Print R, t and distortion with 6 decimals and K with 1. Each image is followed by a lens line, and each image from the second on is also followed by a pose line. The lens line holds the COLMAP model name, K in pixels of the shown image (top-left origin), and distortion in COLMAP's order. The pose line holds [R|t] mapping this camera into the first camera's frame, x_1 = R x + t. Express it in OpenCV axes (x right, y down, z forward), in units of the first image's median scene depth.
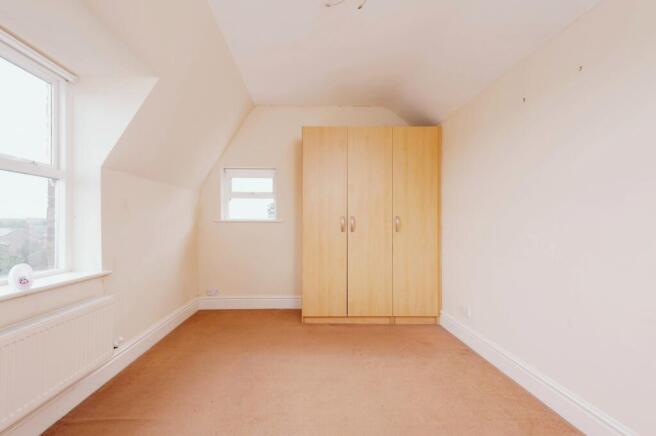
lens RADIAL K [[304.3, 0, 327.4], [0, 304.3, 223.7], [0, 0, 1]] dist [0.005589, -0.002179]
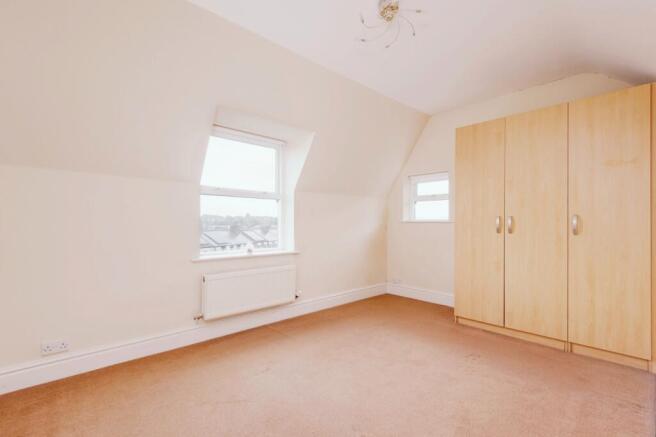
lens RADIAL K [[304.3, 0, 330.4], [0, 304.3, 217.4], [0, 0, 1]] dist [0.005589, -0.002179]
pose [[0.658146, -0.014274, -0.752755, 0.408739], [-0.001401, 0.999795, -0.020183, -0.000589], [0.752889, 0.014338, 0.657991, 0.011697]]
